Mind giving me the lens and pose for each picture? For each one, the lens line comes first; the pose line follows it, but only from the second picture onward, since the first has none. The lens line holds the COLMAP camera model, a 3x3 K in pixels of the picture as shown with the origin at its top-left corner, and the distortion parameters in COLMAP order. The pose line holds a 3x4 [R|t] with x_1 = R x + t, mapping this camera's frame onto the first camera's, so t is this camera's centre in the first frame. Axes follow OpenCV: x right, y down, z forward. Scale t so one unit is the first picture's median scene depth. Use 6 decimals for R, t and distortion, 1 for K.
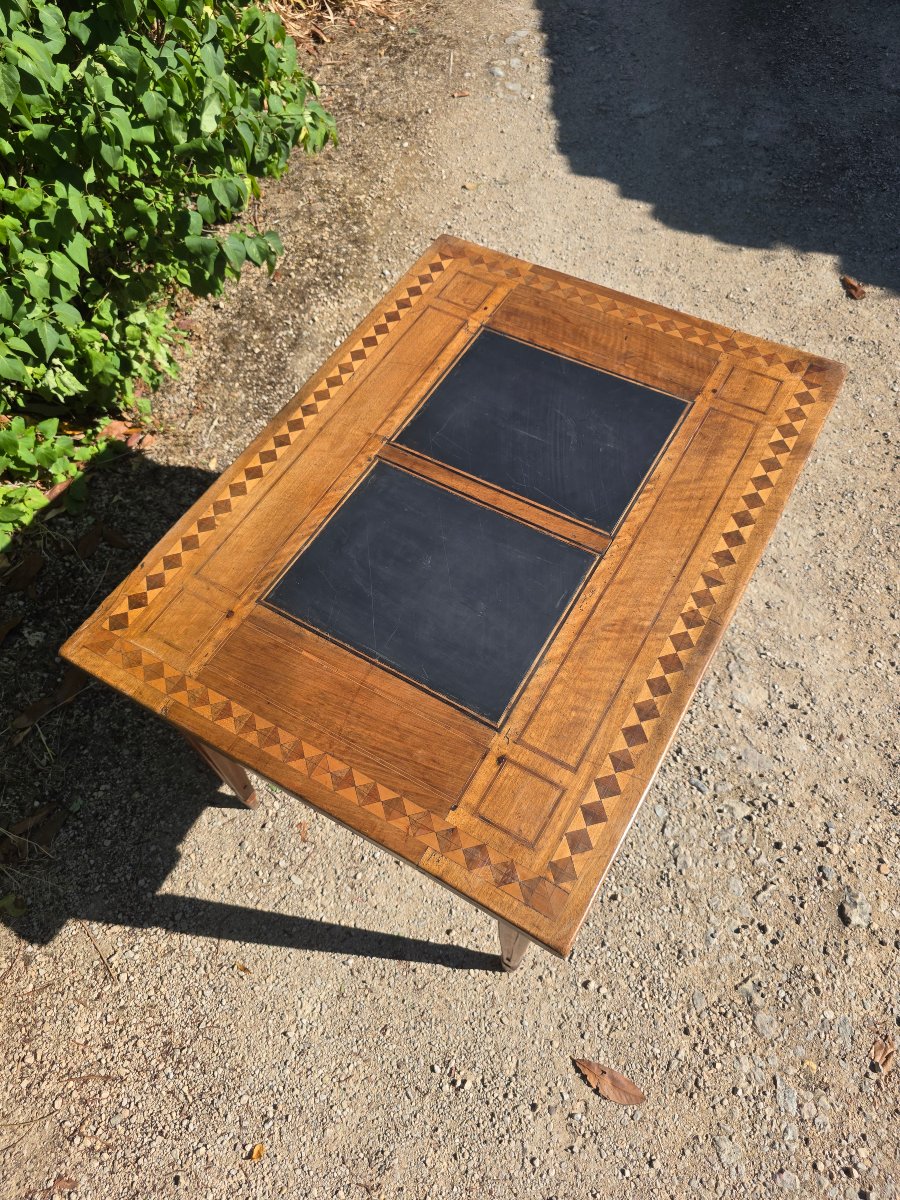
lens RADIAL K [[794.5, 0, 446.3], [0, 794.5, 598.9], [0, 0, 1]] dist [0.015501, -0.012754]
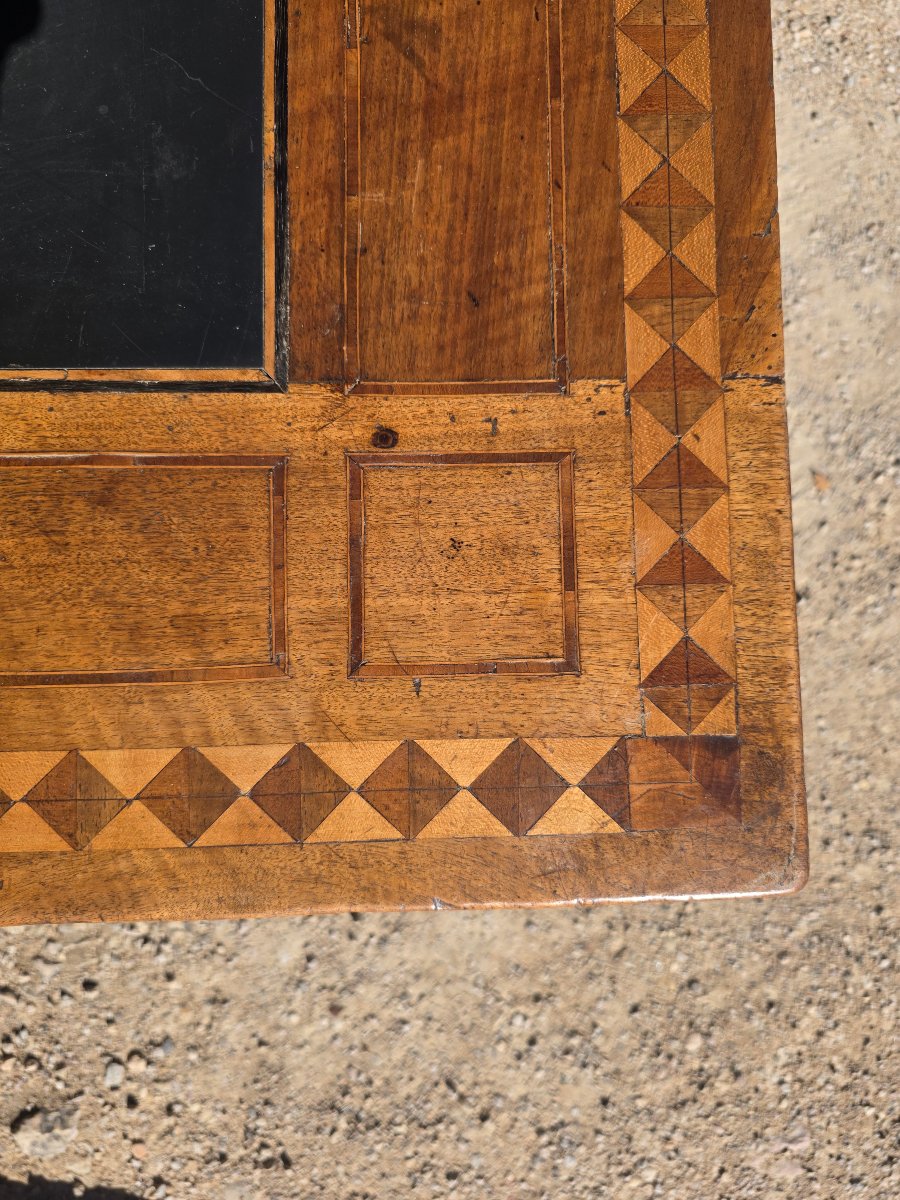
lens RADIAL K [[794.5, 0, 452.9], [0, 794.5, 604.1], [0, 0, 1]] dist [0.015501, -0.012754]
pose [[0.524986, 0.851111, 0.000178, 0.308778], [-0.754634, 0.465380, 0.462547, -0.286155], [0.393596, -0.242965, 0.886595, 0.630095]]
